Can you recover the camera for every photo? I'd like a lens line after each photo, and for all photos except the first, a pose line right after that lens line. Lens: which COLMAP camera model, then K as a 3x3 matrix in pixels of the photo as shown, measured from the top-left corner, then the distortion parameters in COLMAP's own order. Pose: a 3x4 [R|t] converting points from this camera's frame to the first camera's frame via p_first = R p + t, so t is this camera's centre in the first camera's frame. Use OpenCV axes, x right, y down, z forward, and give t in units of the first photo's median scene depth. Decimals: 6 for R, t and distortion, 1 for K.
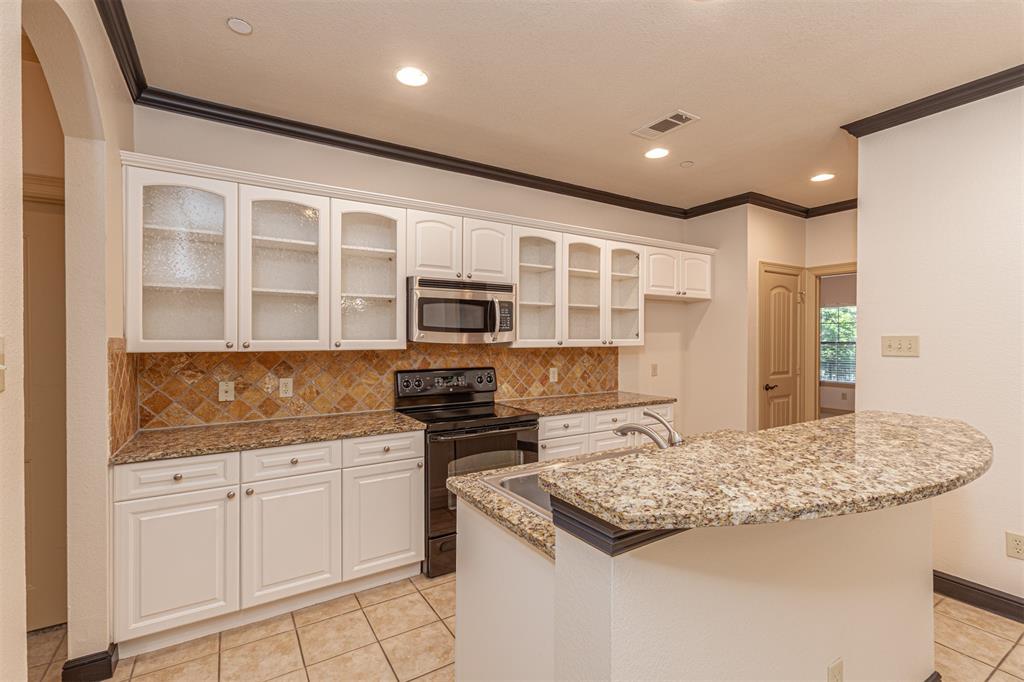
lens RADIAL K [[453.7, 0, 511.1], [0, 453.7, 339.0], [0, 0, 1]] dist [-0.013348, 0.000311]
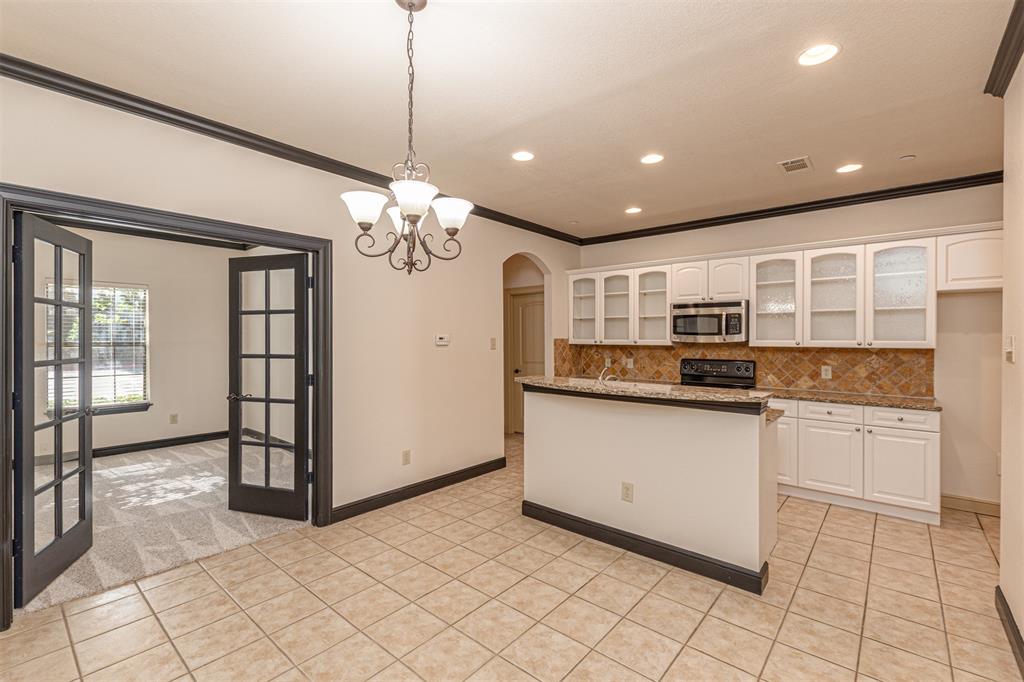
lens RADIAL K [[453.7, 0, 514.7], [0, 453.7, 339.4], [0, 0, 1]] dist [-0.013348, 0.000311]
pose [[0.303627, 0.002516, -0.952788, 1.163780], [-0.006924, 0.999976, 0.000434, 0.003215], [0.952766, 0.006465, 0.303638, -0.093399]]
